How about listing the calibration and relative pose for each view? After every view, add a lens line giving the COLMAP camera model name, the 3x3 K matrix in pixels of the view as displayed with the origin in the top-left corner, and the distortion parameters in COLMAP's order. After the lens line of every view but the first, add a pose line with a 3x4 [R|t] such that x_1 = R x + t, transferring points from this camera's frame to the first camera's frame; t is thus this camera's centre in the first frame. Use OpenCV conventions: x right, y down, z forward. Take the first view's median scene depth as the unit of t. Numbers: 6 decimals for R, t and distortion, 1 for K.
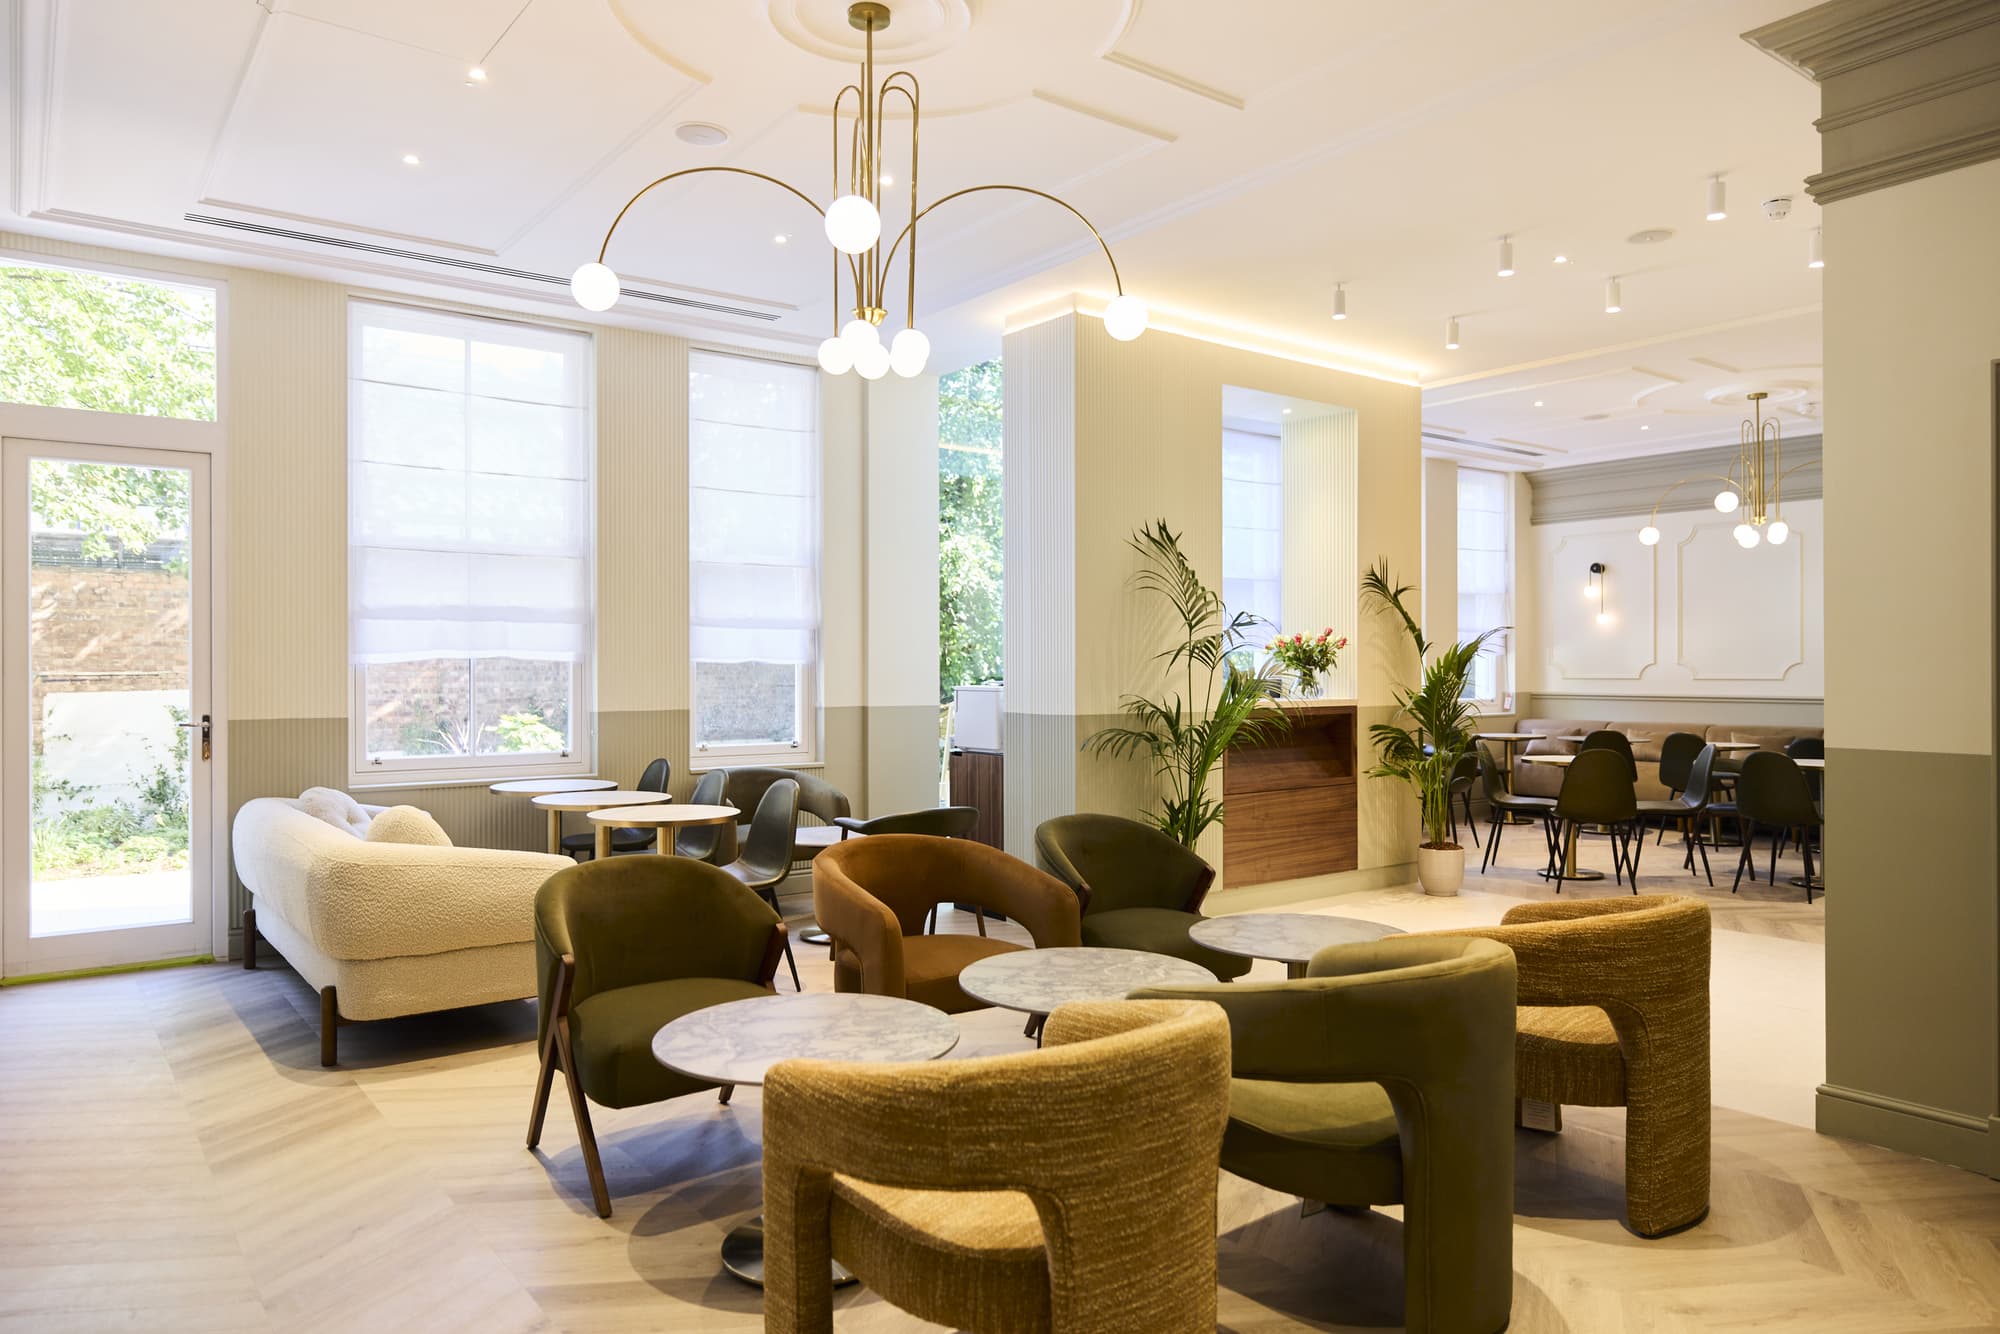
lens RADIAL K [[1302.8, 0, 1007.2], [0, 1302.8, 668.2], [0, 0, 1]] dist [0.006404, 0.002357]
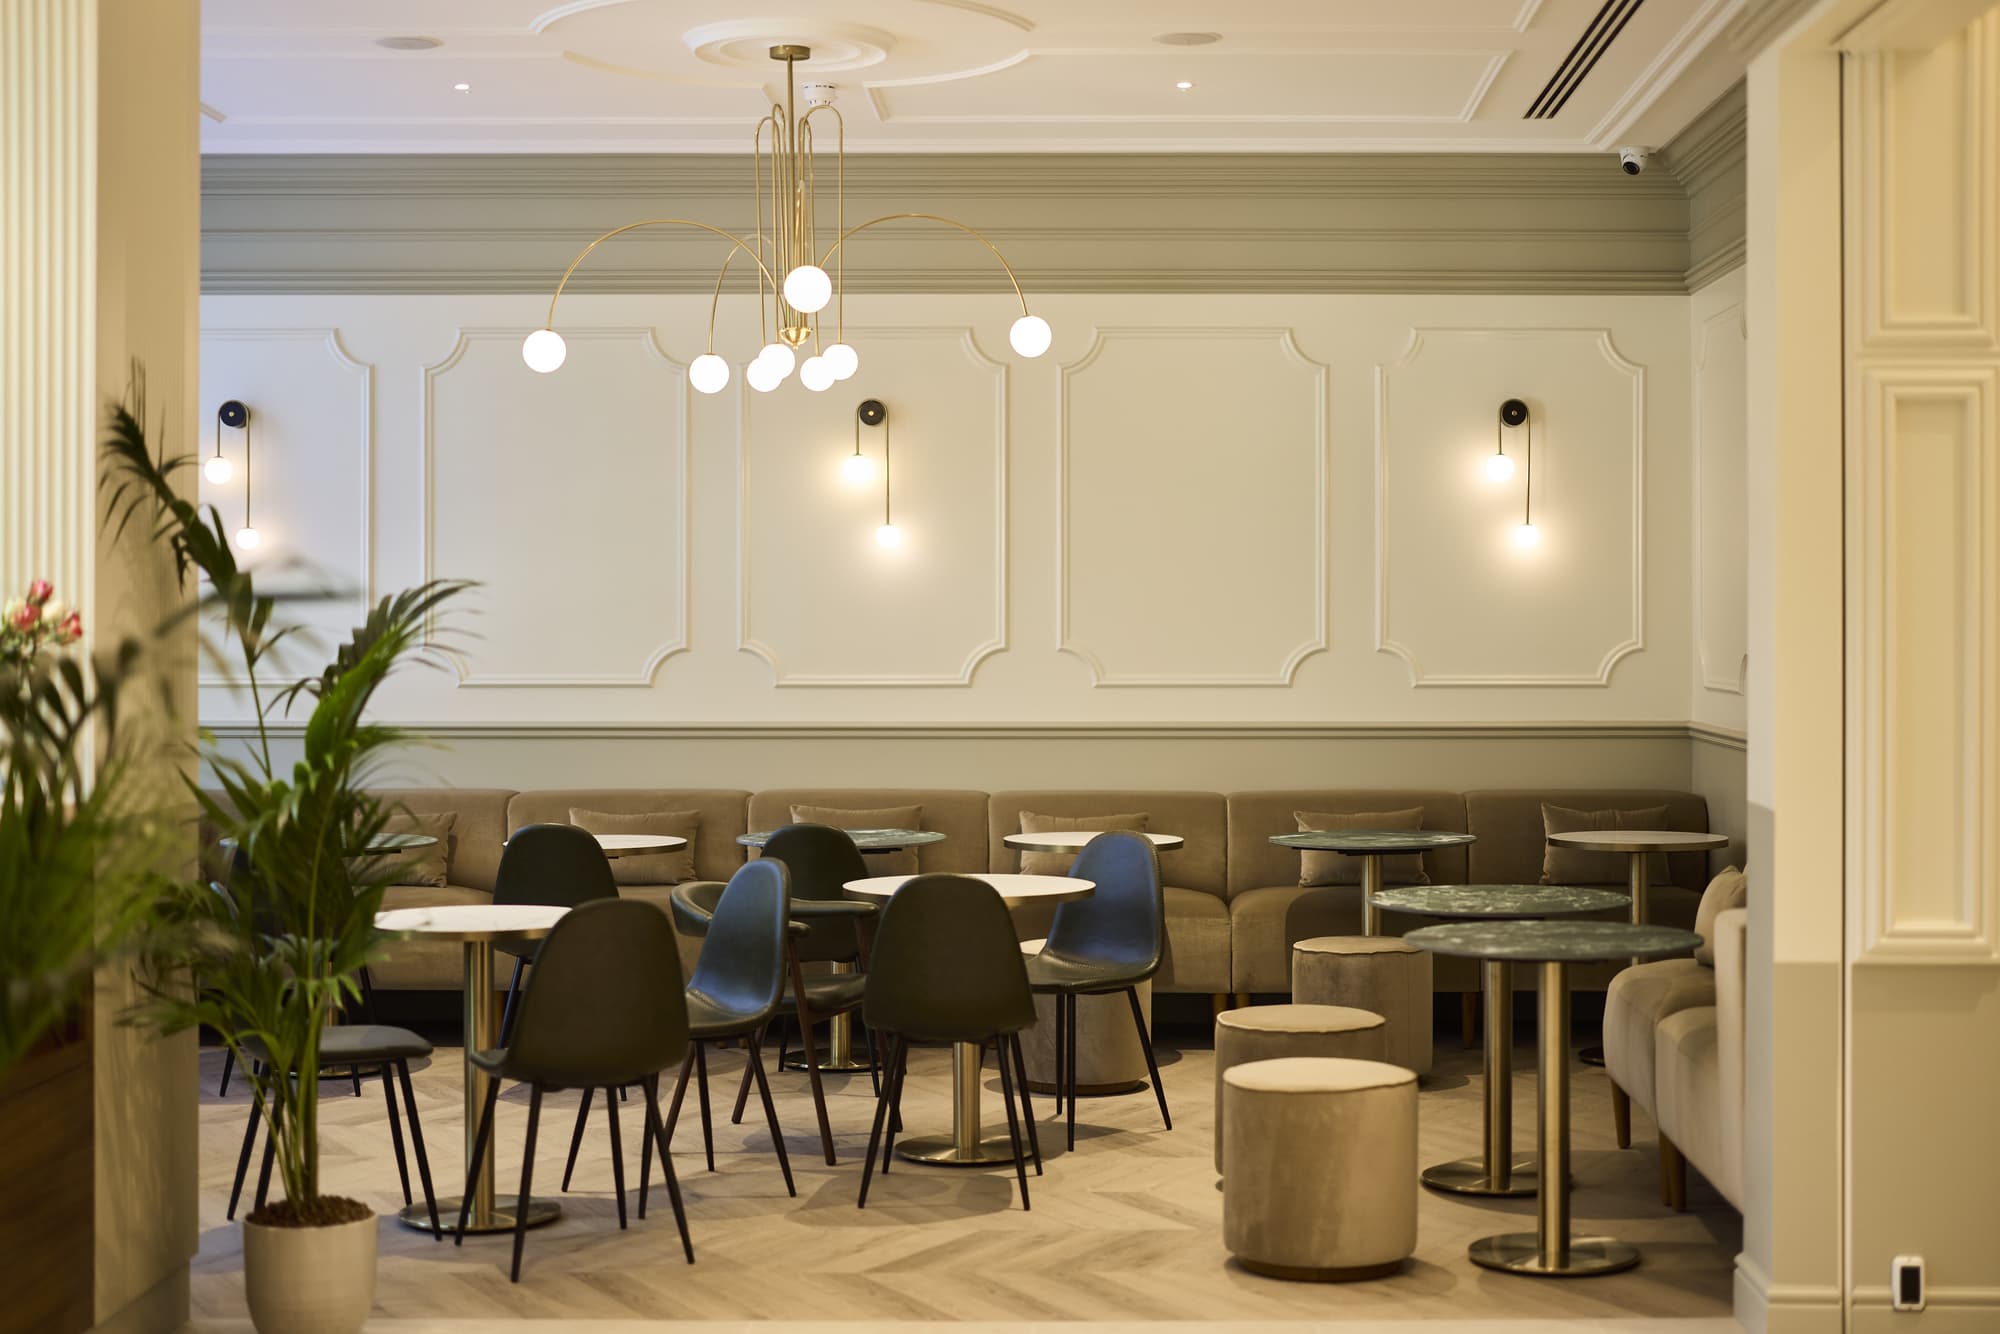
lens RADIAL K [[2897.5, 0, 1078.4], [0, 2897.5, 601.8], [0, 0, 1]] dist [-0.039856, 0.000000]
pose [[0.612503, 0.002326, 0.790465, -0.148968], [0.001258, 0.999992, -0.003918, -0.022301], [-0.790467, 0.003394, 0.612495, 0.372077]]
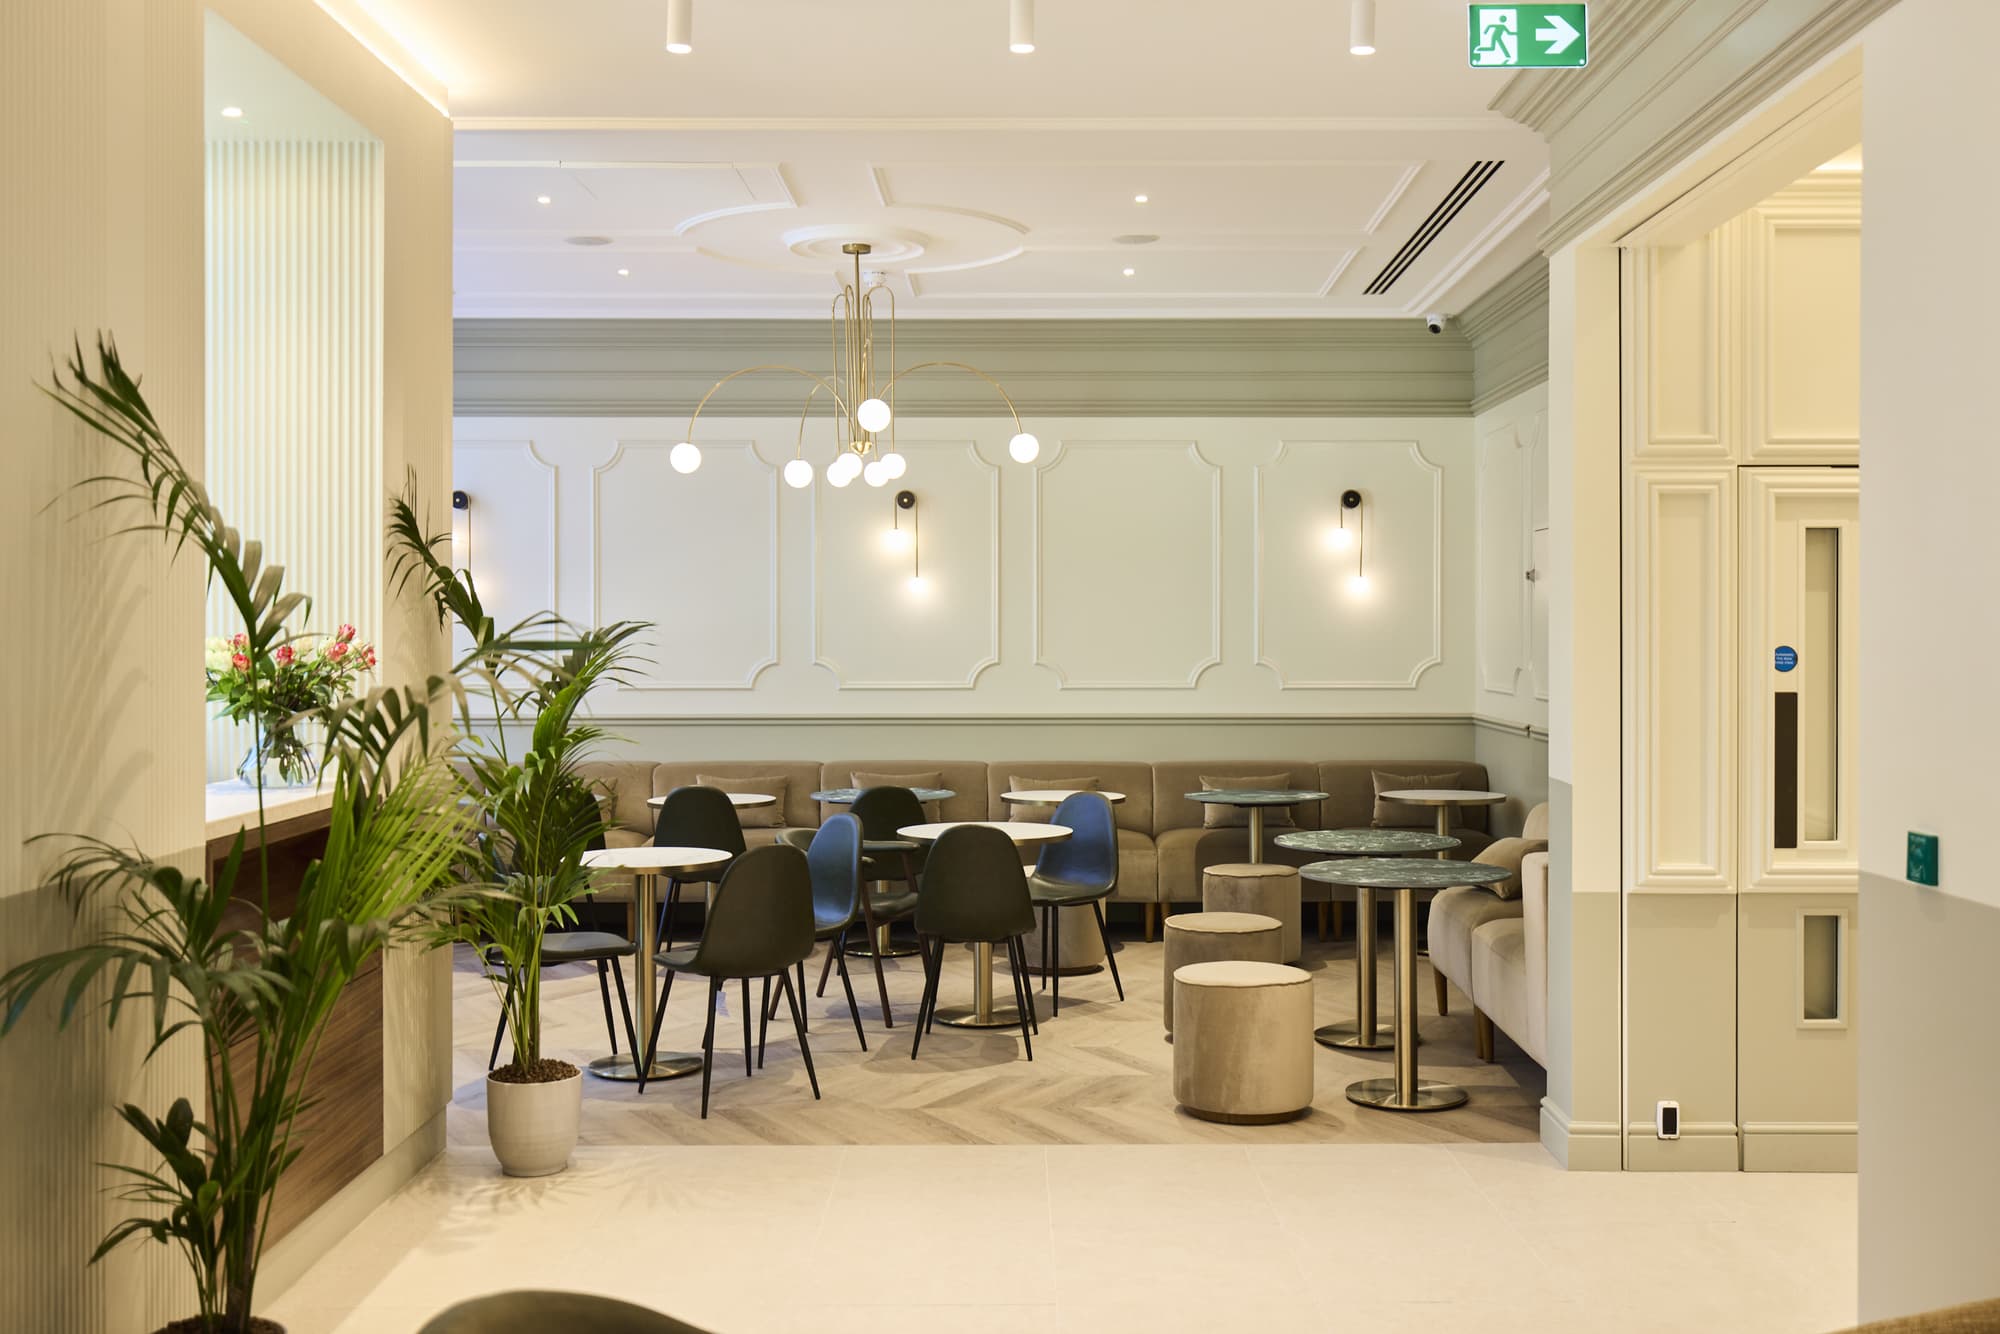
lens RADIAL K [[1961.4, 0, 1025.5], [0, 1961.4, 631.4], [0, 0, 1]] dist [0.008314, 0.000000]
pose [[0.606660, -0.001991, 0.794959, -0.140045], [0.001929, 0.999998, 0.001032, -0.028458], [-0.794959, 0.000908, 0.606663, 0.411823]]
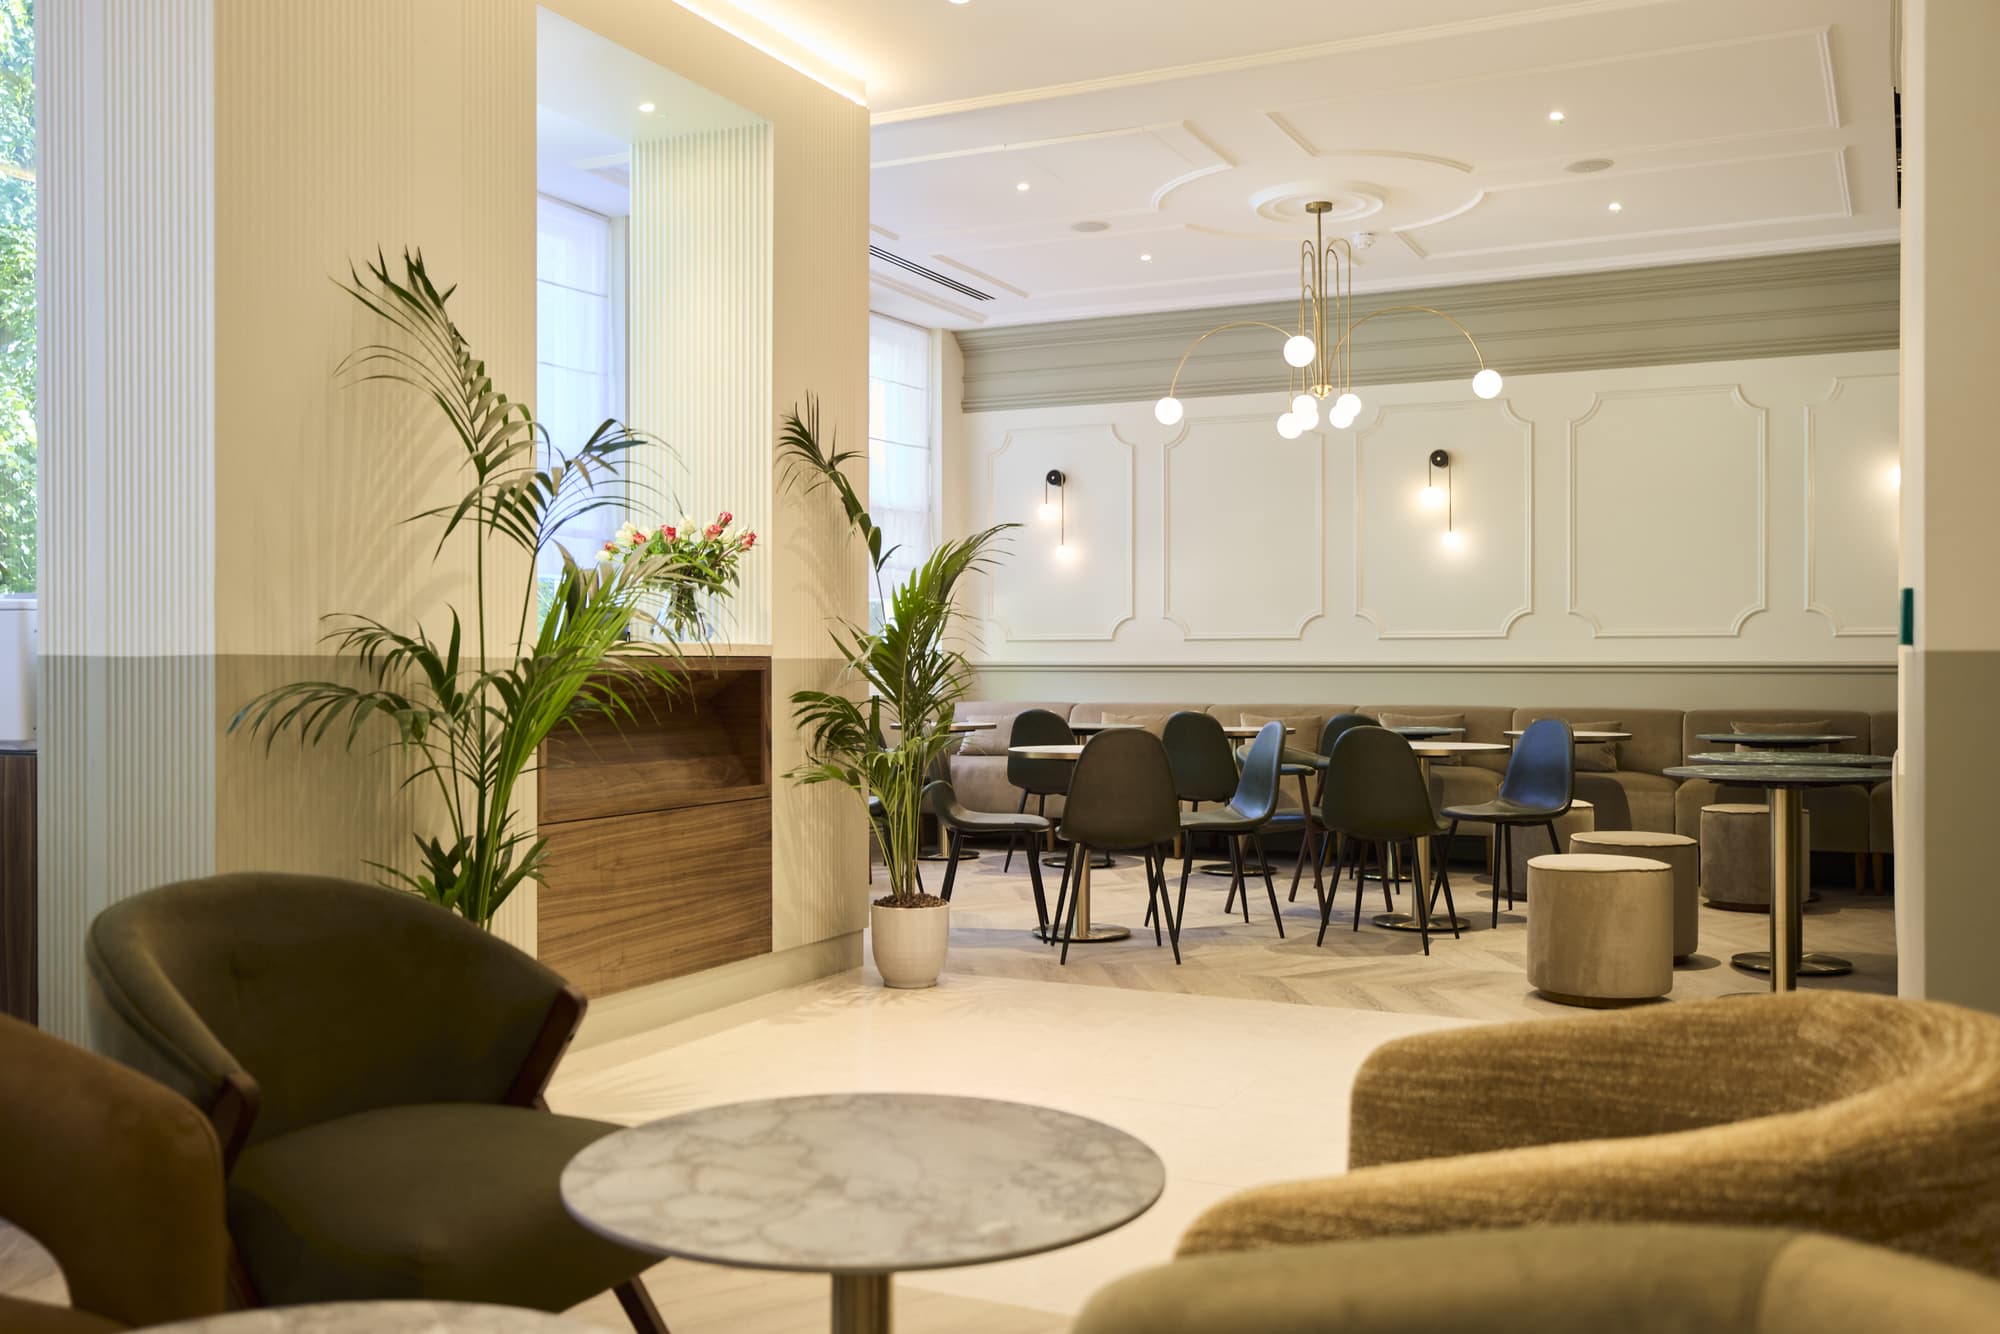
lens RADIAL K [[1775.5, 0, 991.2], [0, 1775.5, 666.1], [0, 0, 1]] dist [0.011651, -0.015722]
pose [[0.895746, 0.000687, 0.444566, 0.016667], [-0.000580, 1.000000, -0.000377, 0.033336], [-0.444566, 0.000079, 0.895746, 0.285000]]
